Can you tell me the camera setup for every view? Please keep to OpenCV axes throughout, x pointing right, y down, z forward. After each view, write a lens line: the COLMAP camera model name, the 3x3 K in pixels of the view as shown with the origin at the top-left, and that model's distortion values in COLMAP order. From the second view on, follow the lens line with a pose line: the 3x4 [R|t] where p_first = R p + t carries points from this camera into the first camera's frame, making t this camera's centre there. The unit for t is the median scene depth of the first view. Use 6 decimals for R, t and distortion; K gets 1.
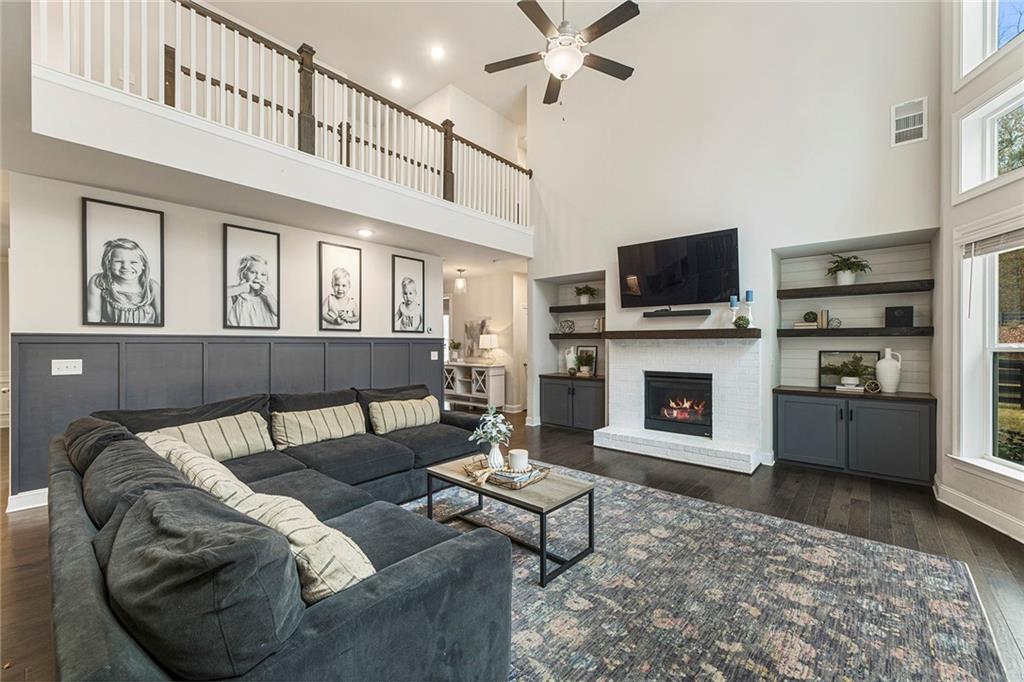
lens RADIAL K [[412.2, 0, 512.8], [0, 412.2, 344.1], [0, 0, 1]] dist [-0.000649, 0.000565]
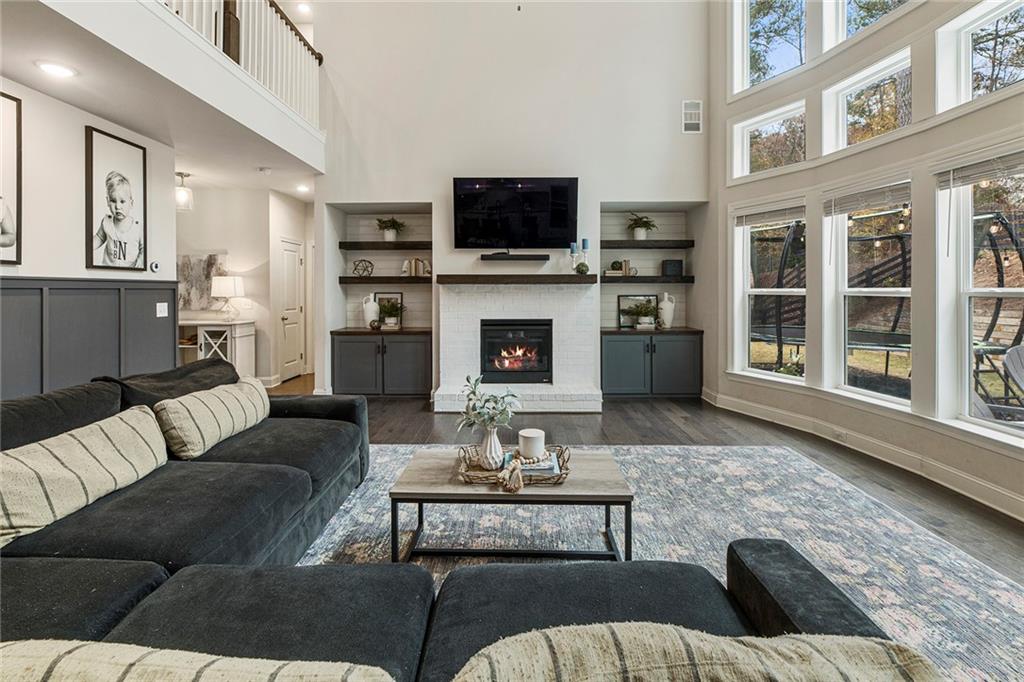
lens RADIAL K [[453.9, 0, 510.9], [0, 453.9, 290.4], [0, 0, 1]] dist [-0.000680, -0.000491]
pose [[0.764180, -0.001649, 0.645001, -0.305570], [0.002681, 0.999996, -0.000620, 0.002512], [-0.644998, 0.002203, 0.764181, 0.222888]]
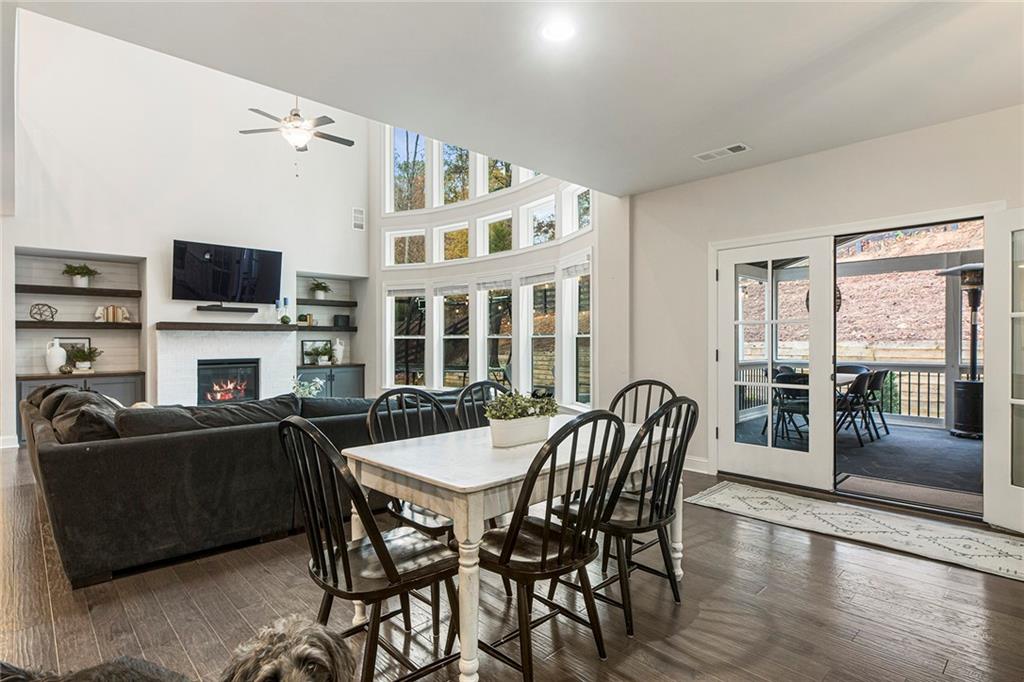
lens RADIAL K [[515.0, 0, 507.6], [0, 515.0, 340.7], [0, 0, 1]] dist [-0.003361, 0.000087]
pose [[0.102336, 0.001101, 0.994749, -1.056947], [0.006383, 0.999978, -0.001764, 0.025348], [-0.994729, 0.006530, 0.102326, 0.057584]]
